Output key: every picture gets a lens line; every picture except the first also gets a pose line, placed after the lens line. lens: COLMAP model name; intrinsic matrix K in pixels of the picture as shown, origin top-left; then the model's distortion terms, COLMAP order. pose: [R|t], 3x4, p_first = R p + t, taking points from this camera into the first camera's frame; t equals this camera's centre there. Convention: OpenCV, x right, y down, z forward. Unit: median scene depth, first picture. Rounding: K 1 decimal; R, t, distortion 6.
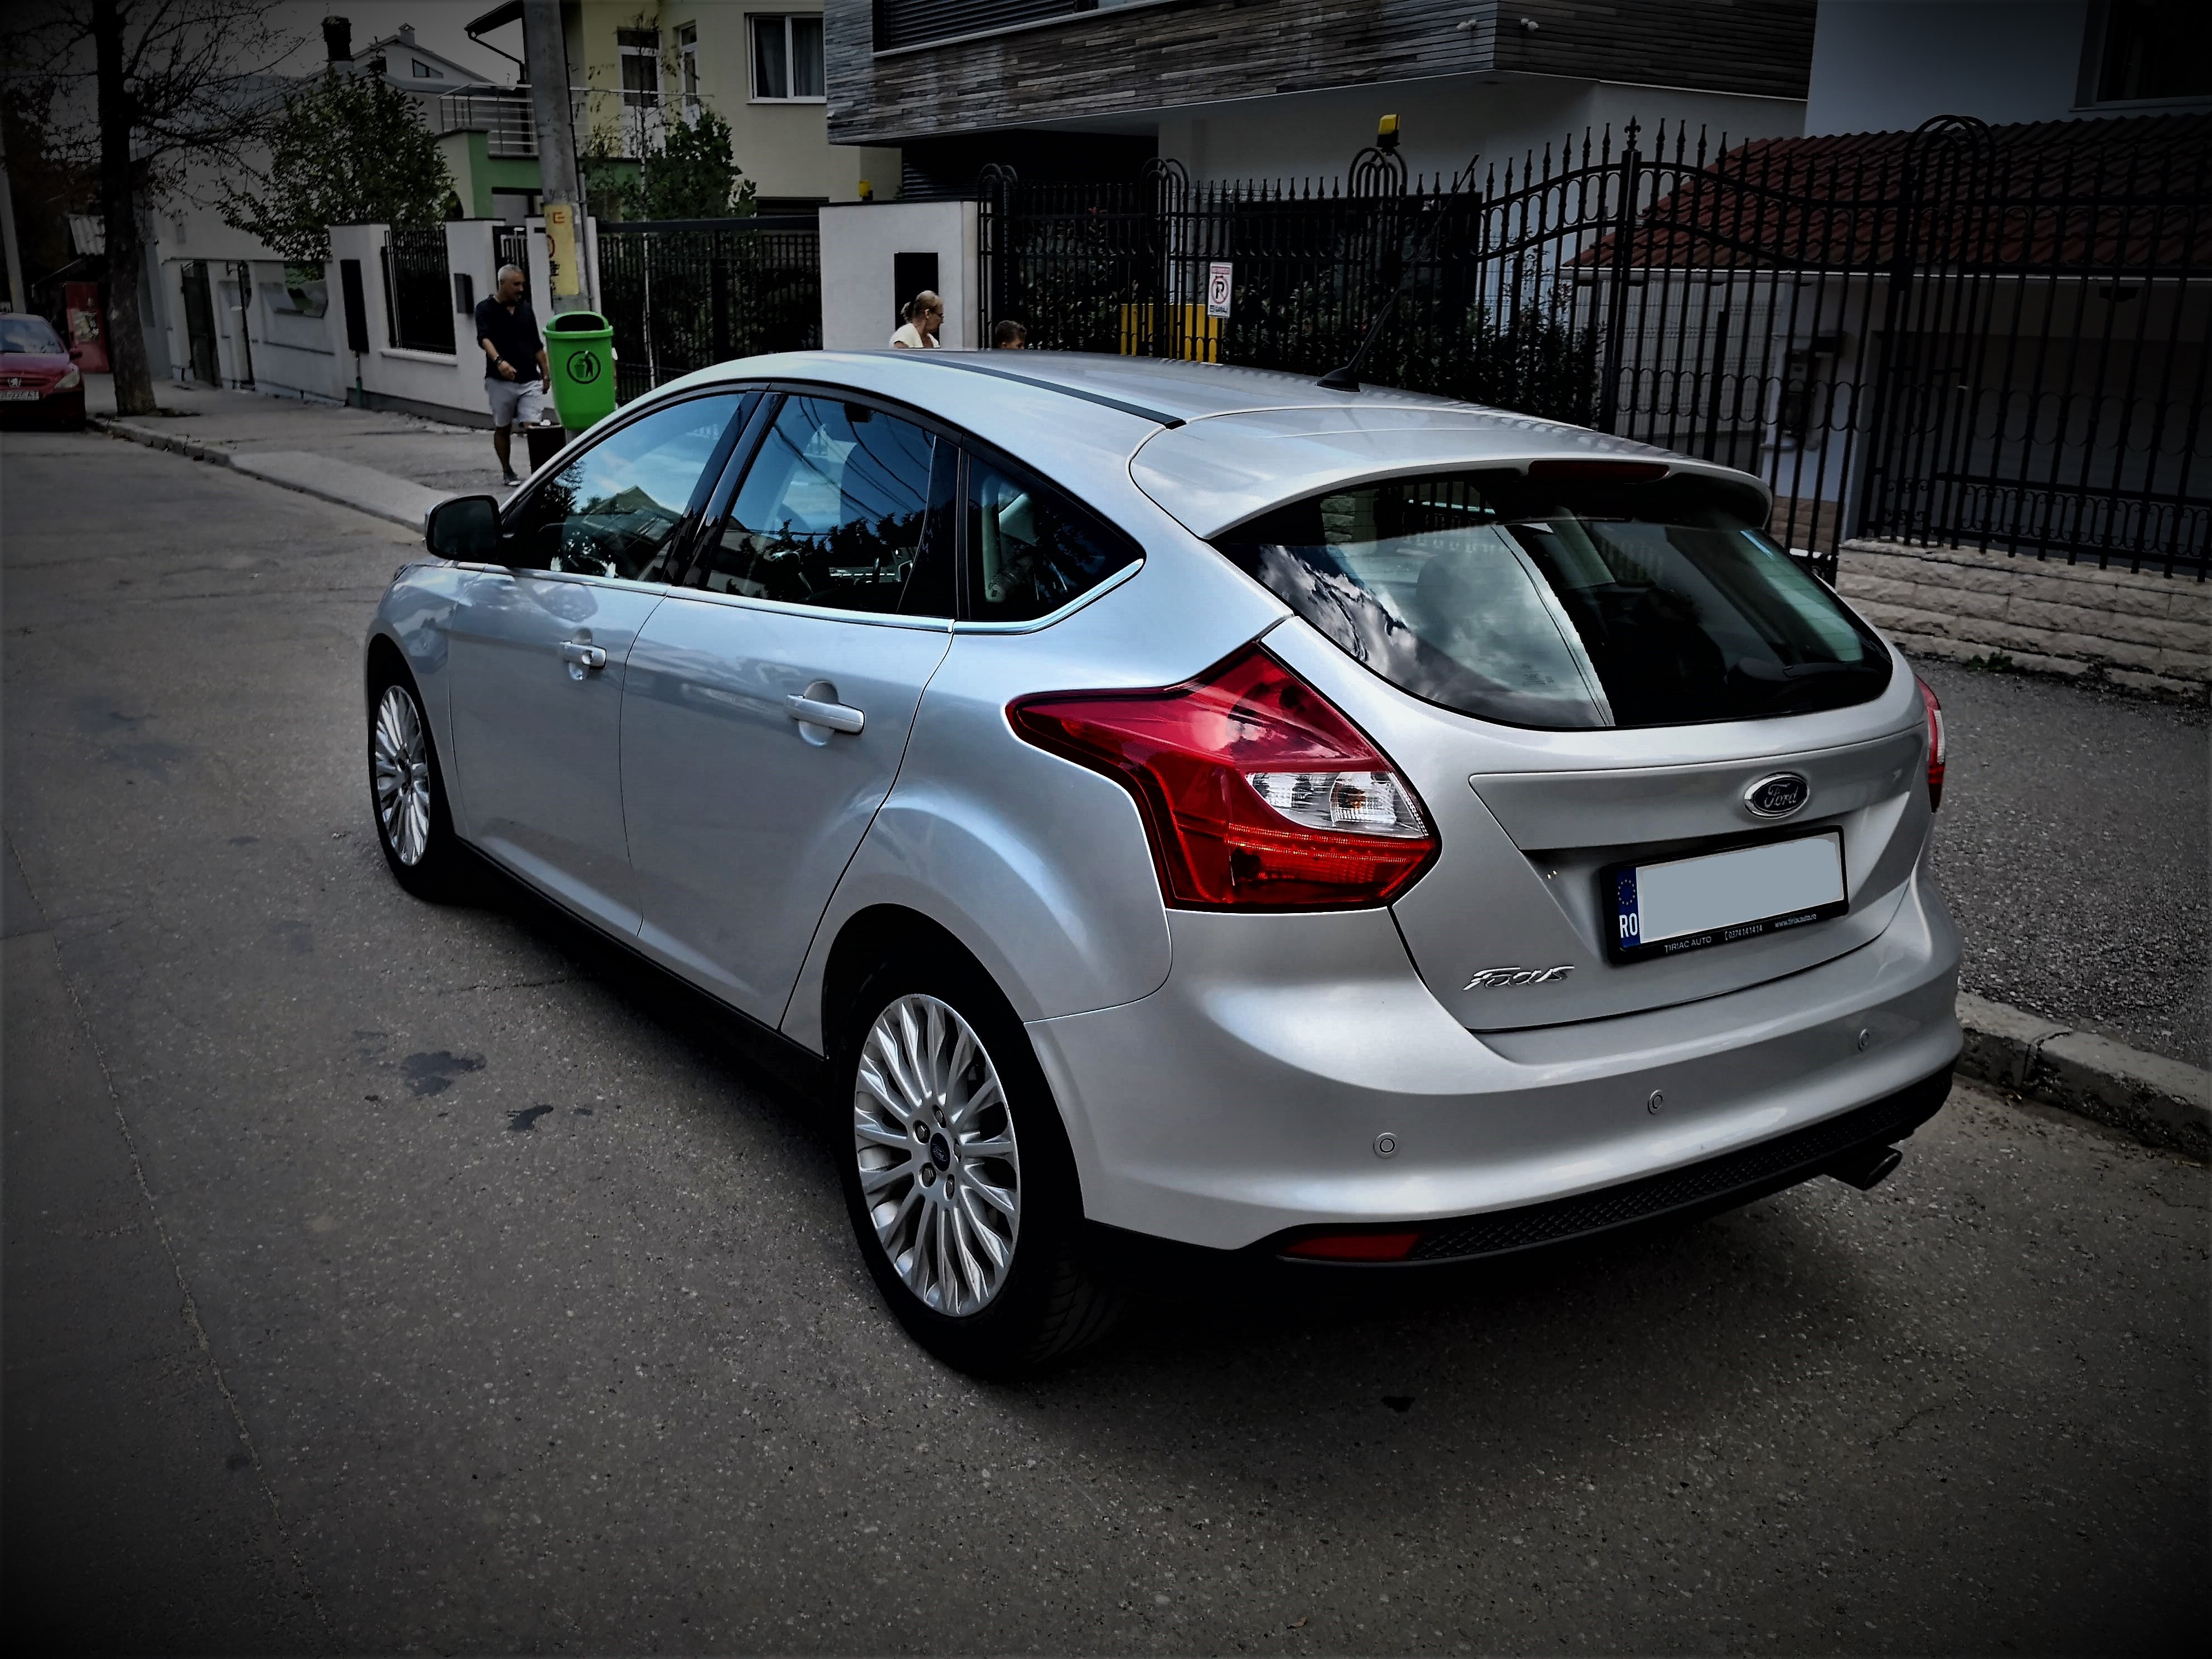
lens RADIAL K [[1803.9, 0, 1109.4], [0, 1803.9, 825.7], [0, 0, 1]] dist [0.016406, -0.033370]
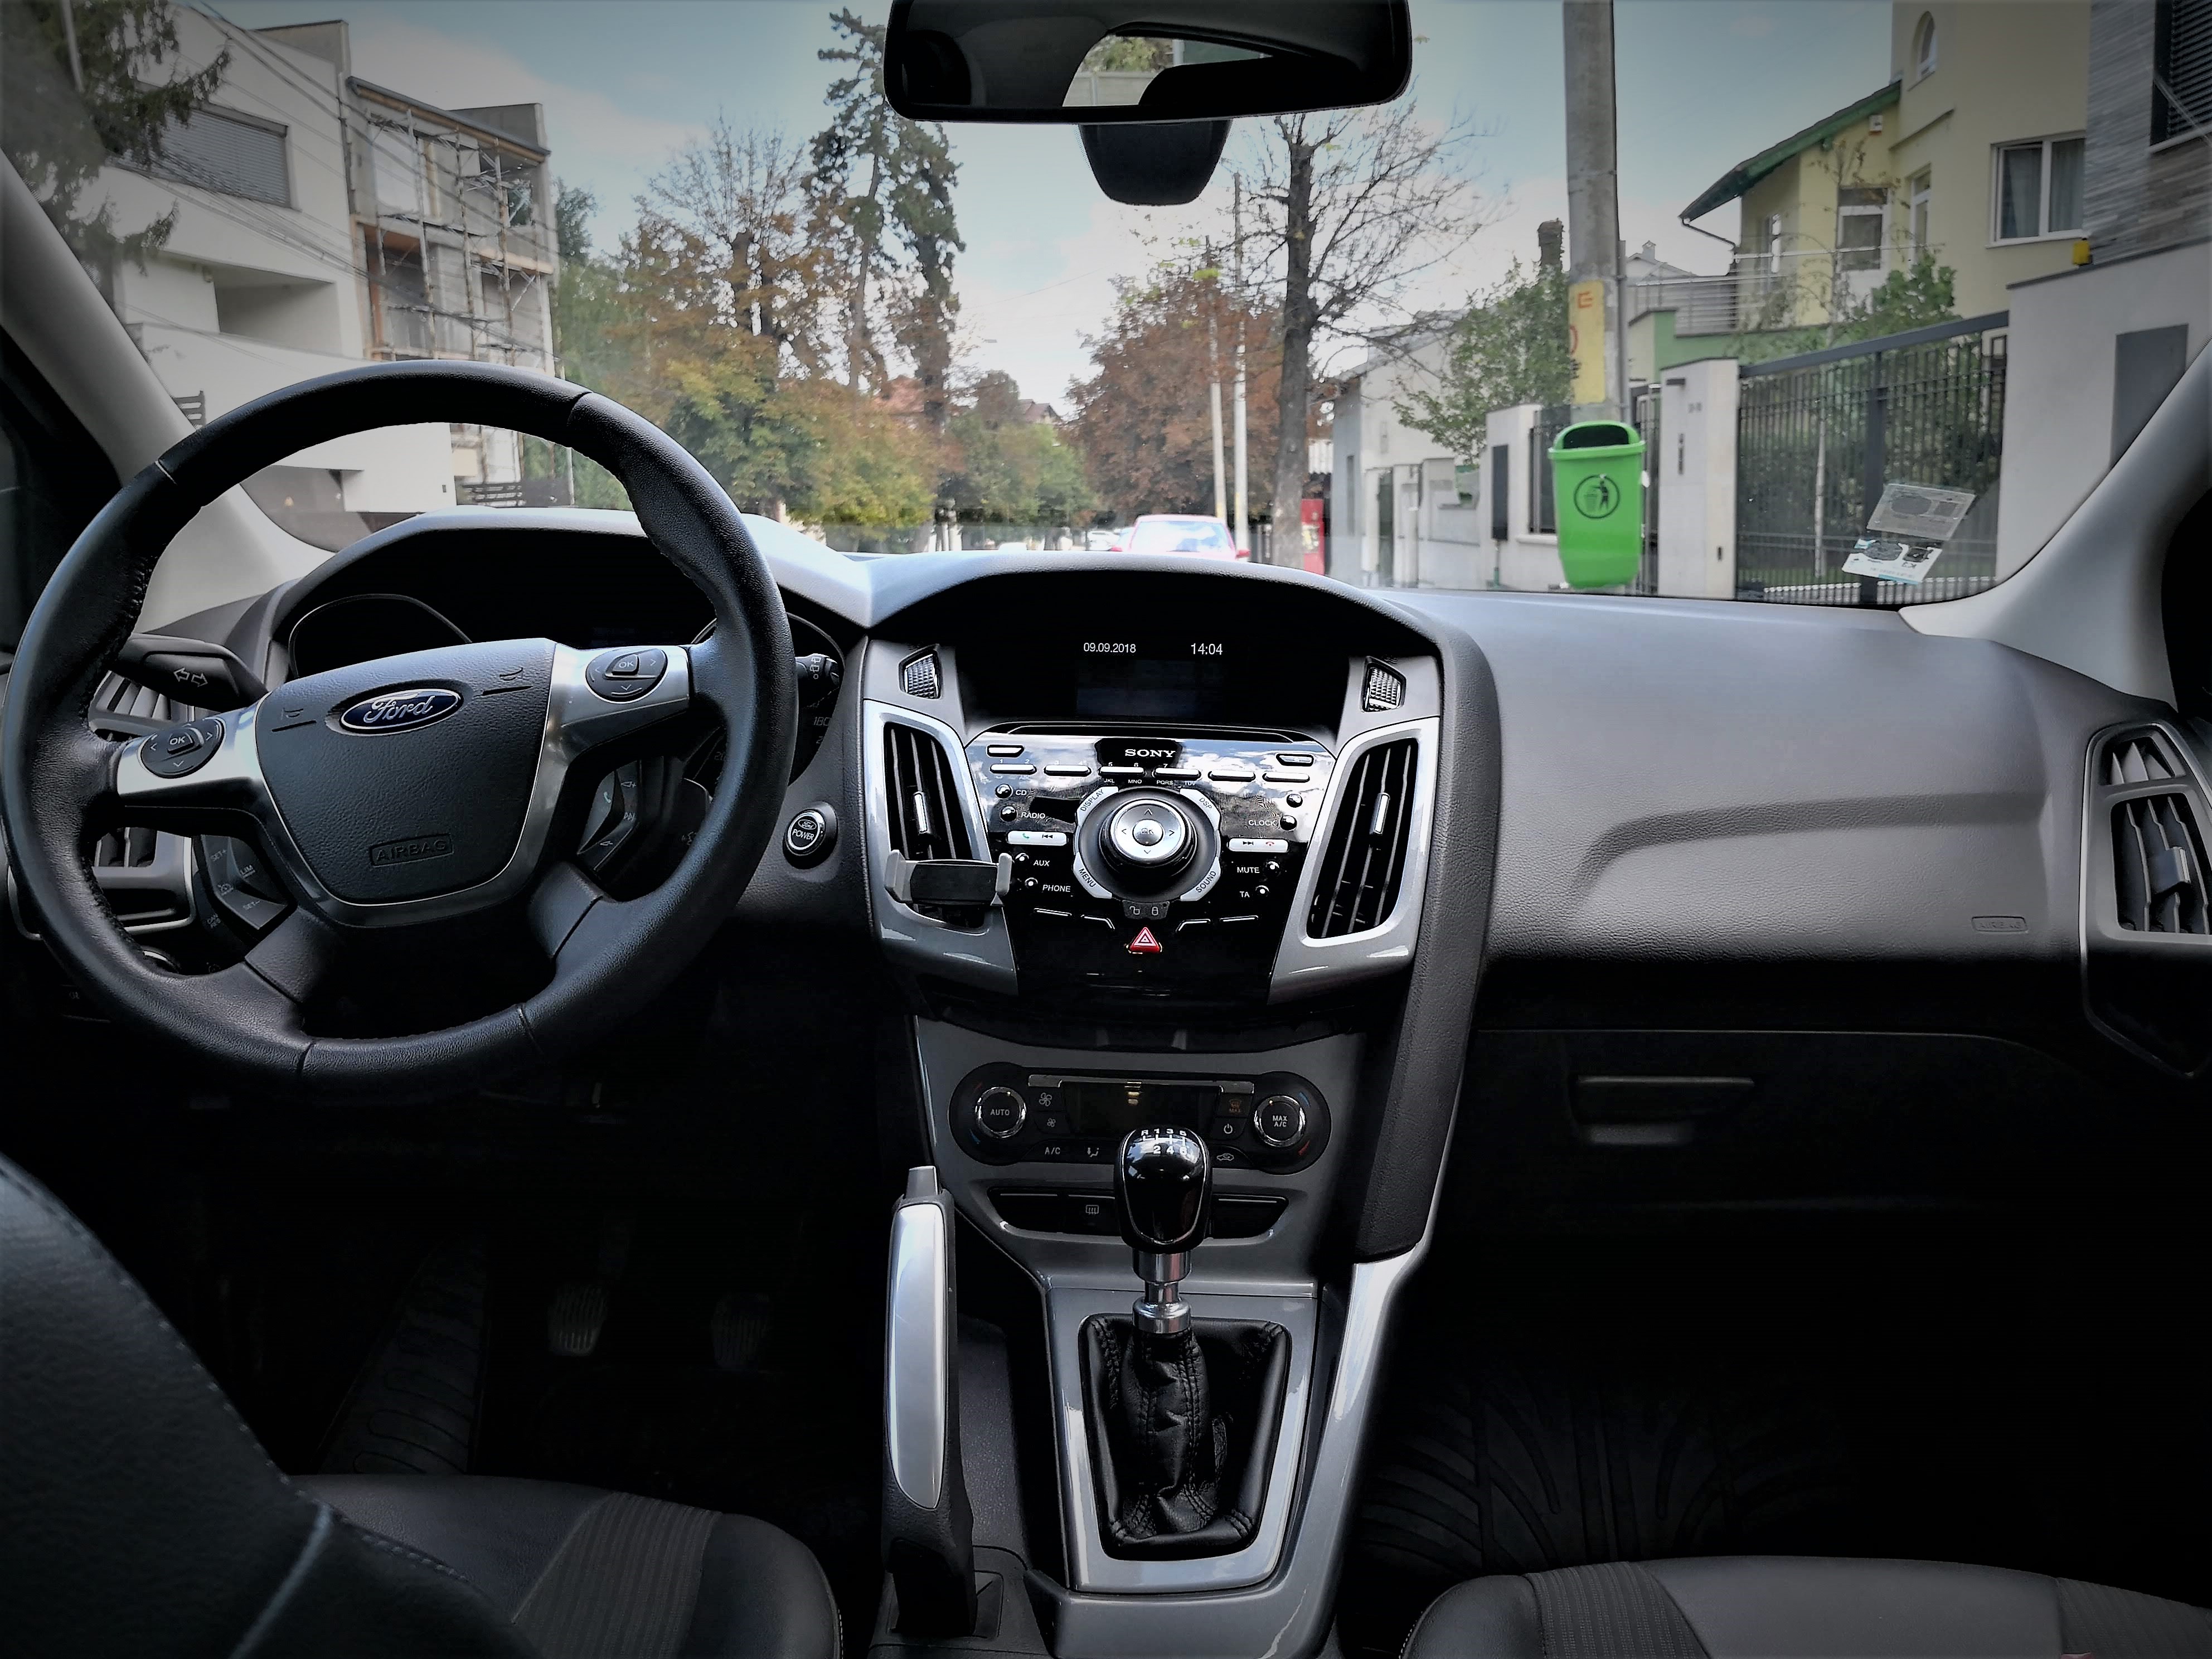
lens RADIAL K [[1803.9, 0, 1137.2], [0, 1803.9, 849.7], [0, 0, 1]] dist [0.016406, -0.033370]
pose [[0.803683, 0.067024, -0.591271, -0.000336], [-0.127829, 0.989885, -0.061541, -0.020276], [0.581166, 0.125041, 0.804121, 0.146349]]
